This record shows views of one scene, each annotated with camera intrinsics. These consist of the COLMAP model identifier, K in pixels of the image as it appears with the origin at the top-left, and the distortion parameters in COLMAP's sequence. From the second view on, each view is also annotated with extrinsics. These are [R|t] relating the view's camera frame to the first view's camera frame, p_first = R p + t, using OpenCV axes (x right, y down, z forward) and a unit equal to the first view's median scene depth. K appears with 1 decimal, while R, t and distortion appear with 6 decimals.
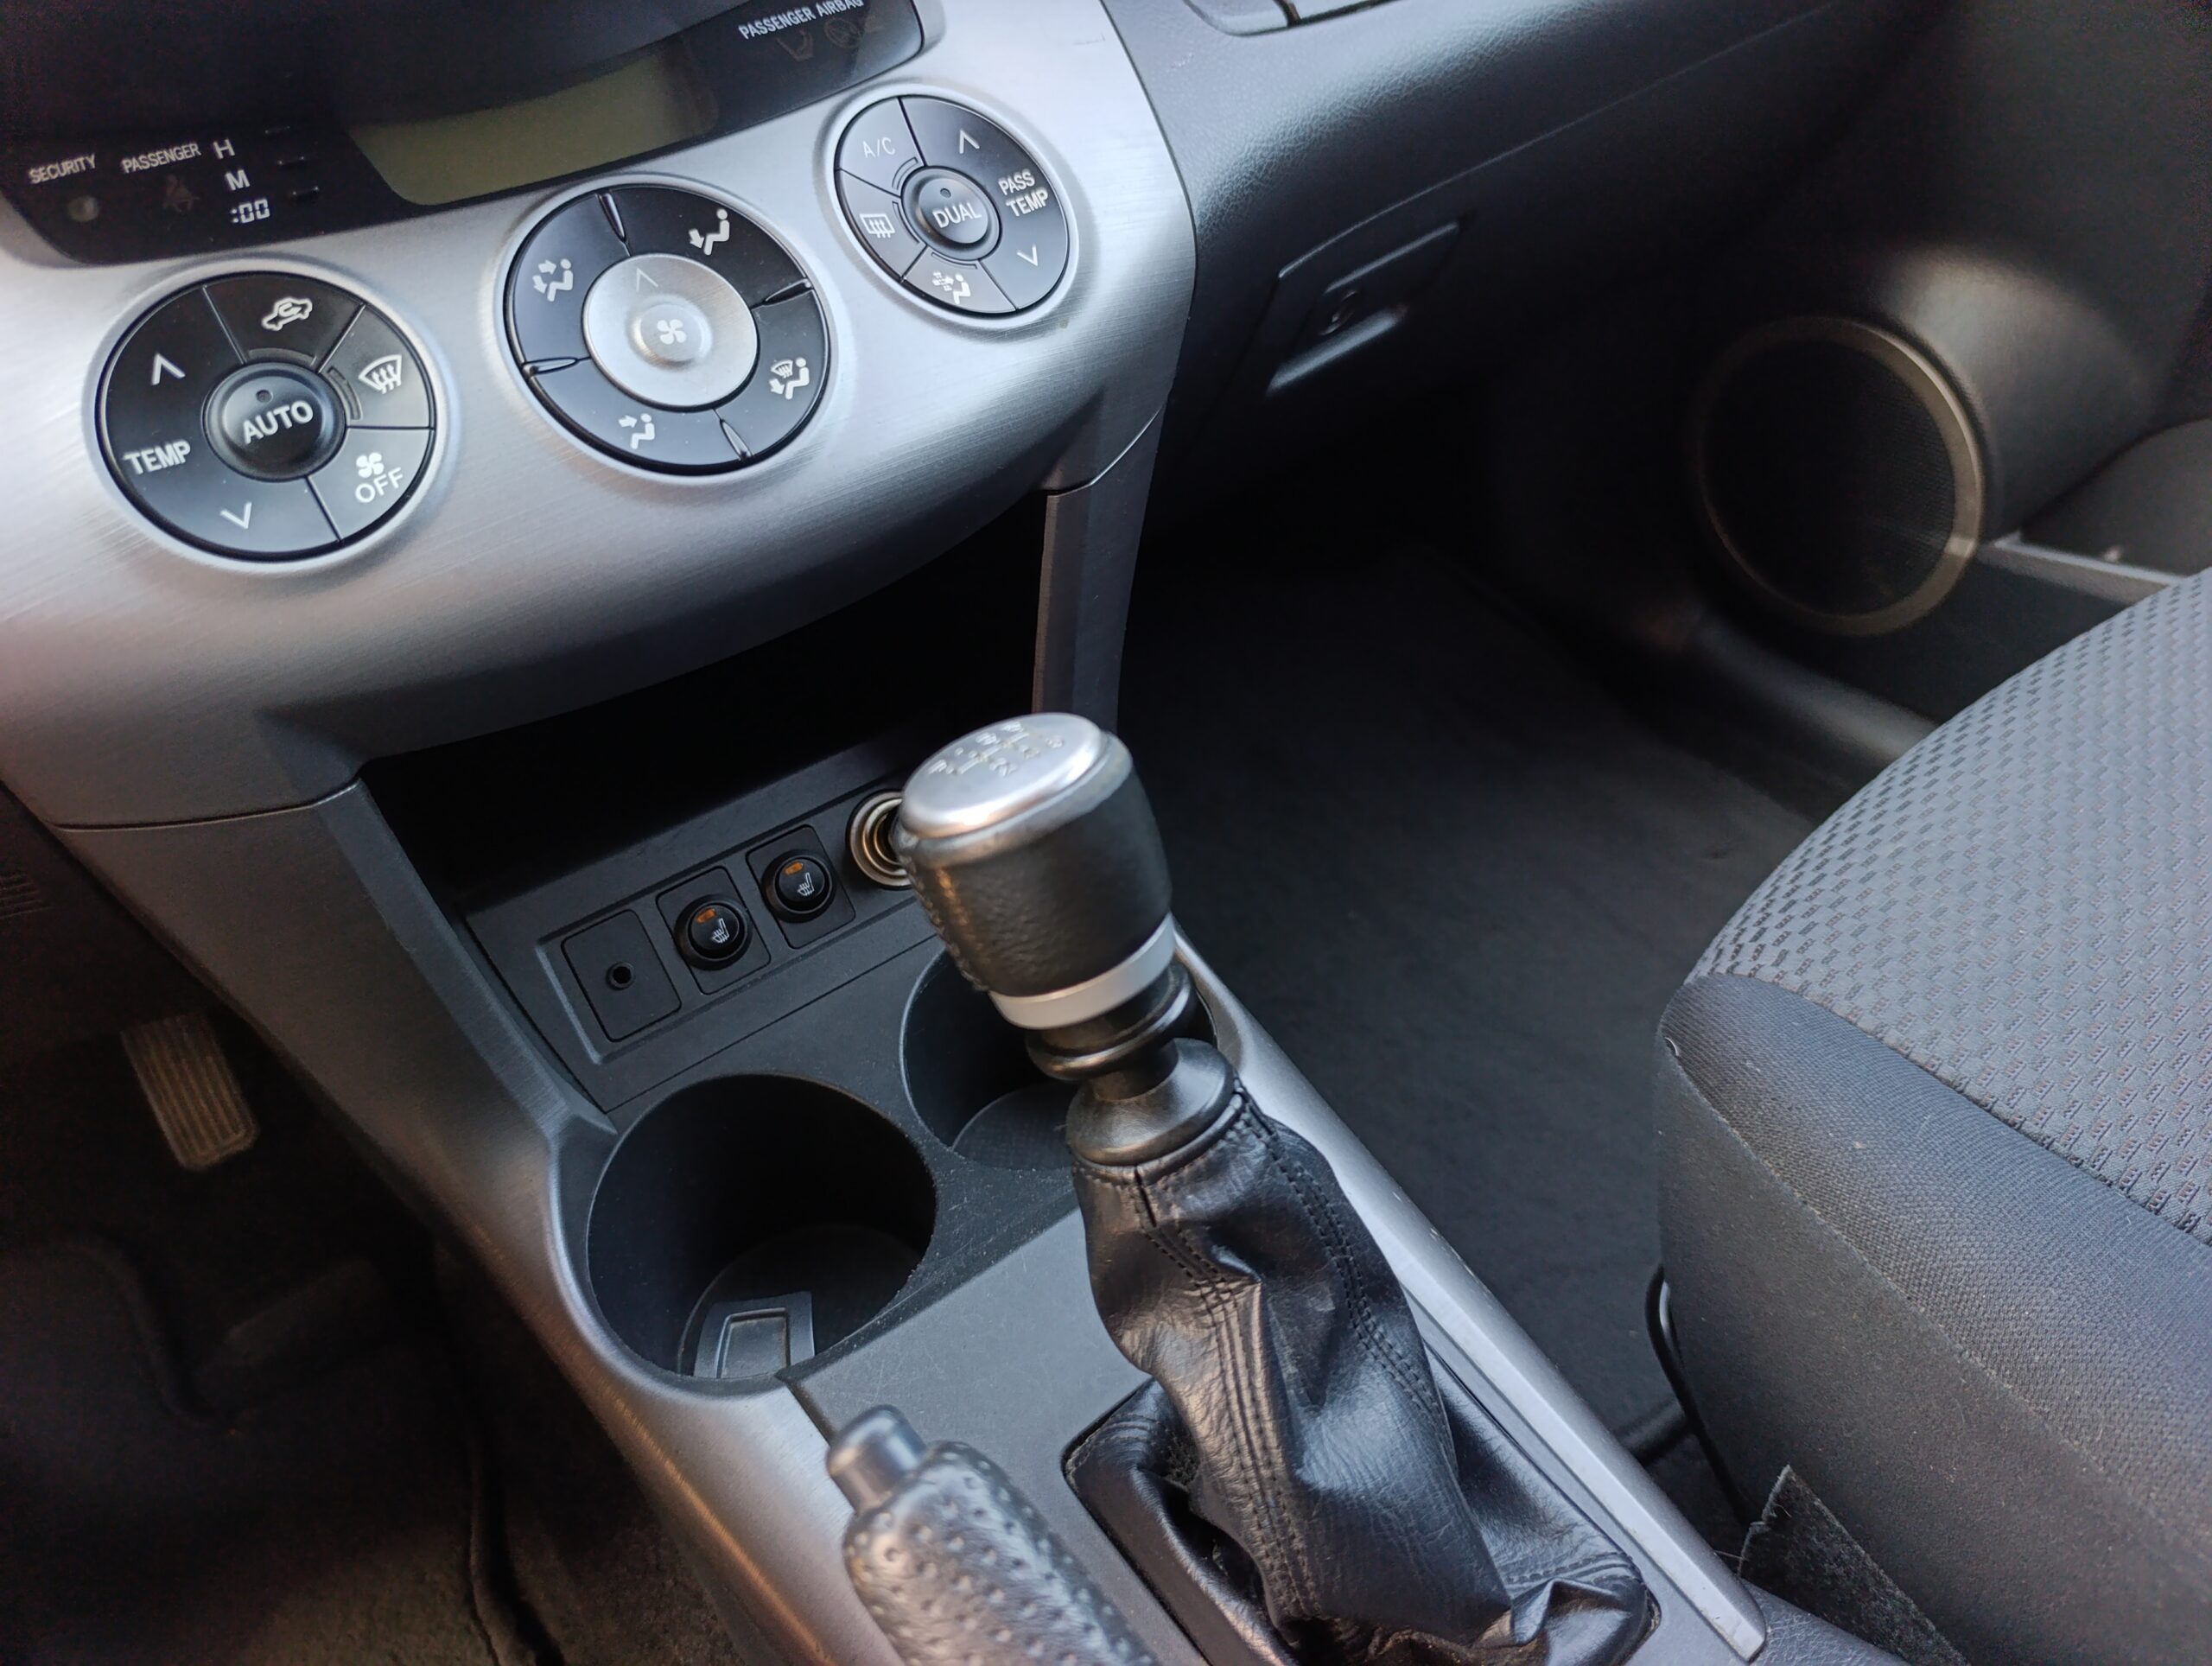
lens RADIAL K [[1550.4, 0, 1106.0], [0, 1550.4, 833.0], [0, 0, 1]] dist [0.006408, -0.020233]
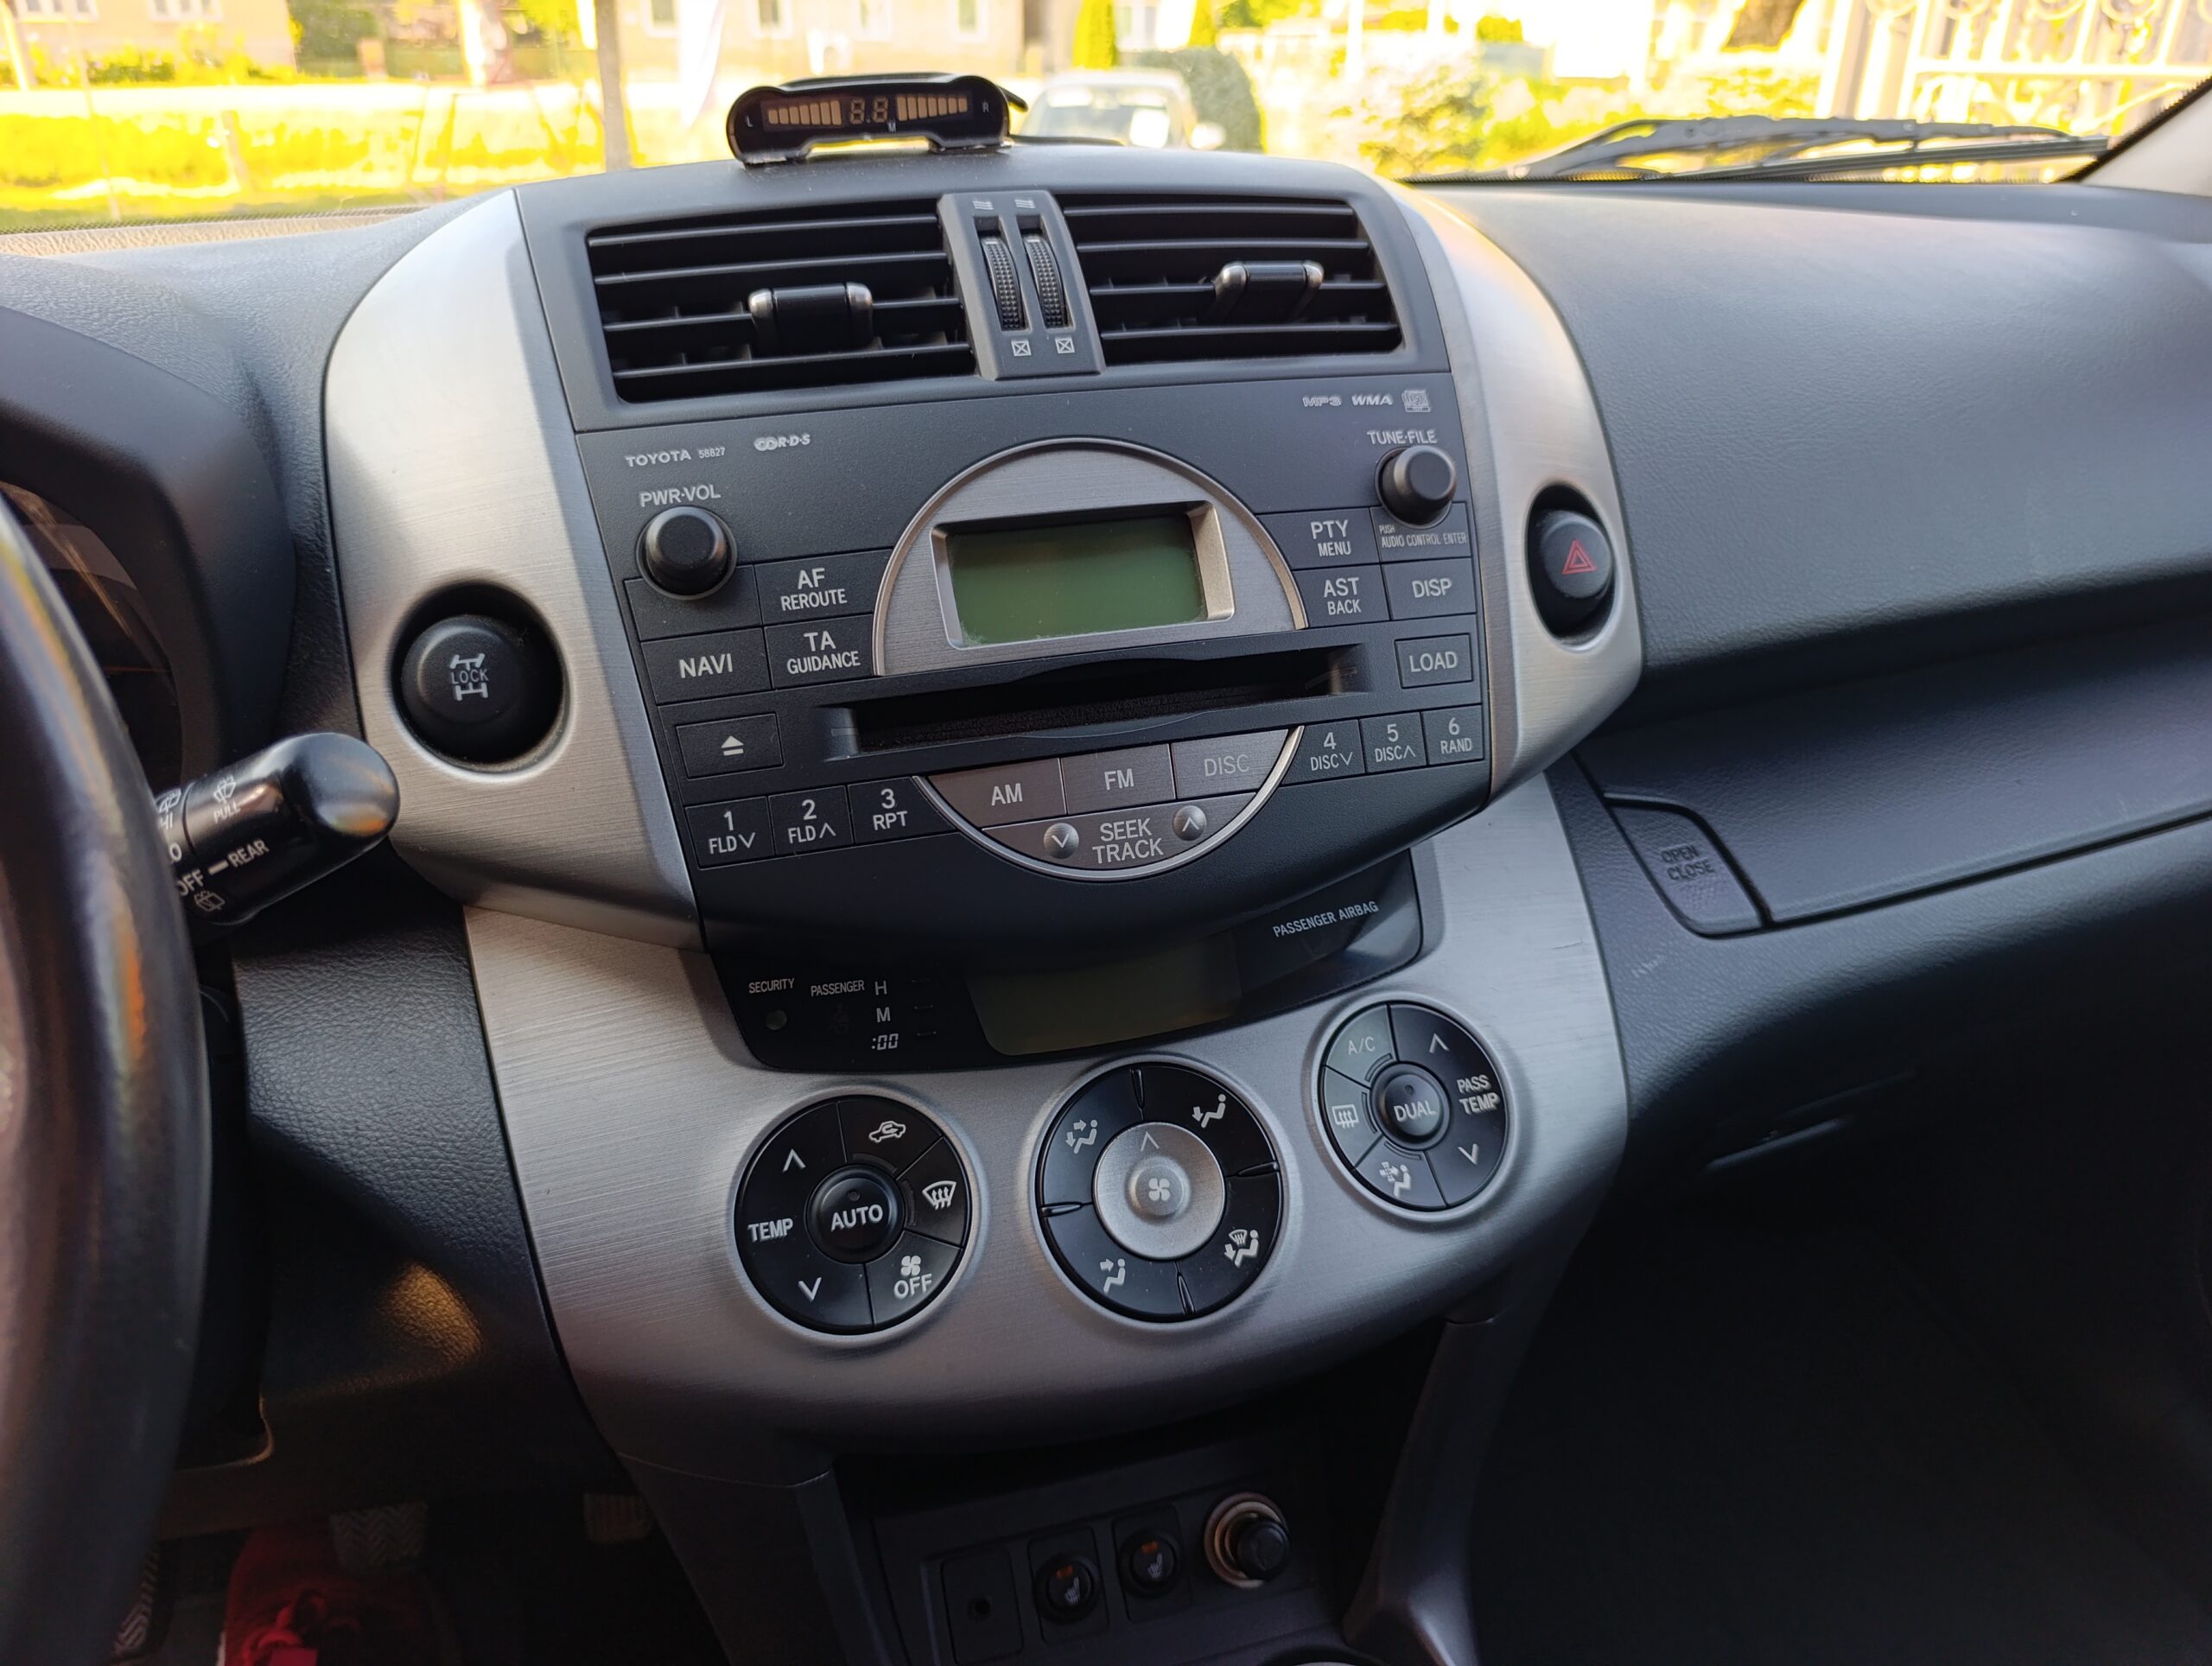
lens RADIAL K [[1525.7, 0, 1111.6], [0, 1525.7, 825.3], [0, 0, 1]] dist [0.046261, -0.081998]
pose [[0.934665, 0.205901, -0.289838, -0.019862], [-0.263352, 0.948630, -0.175348, -0.370365], [0.238845, 0.240221, 0.940876, -0.232065]]
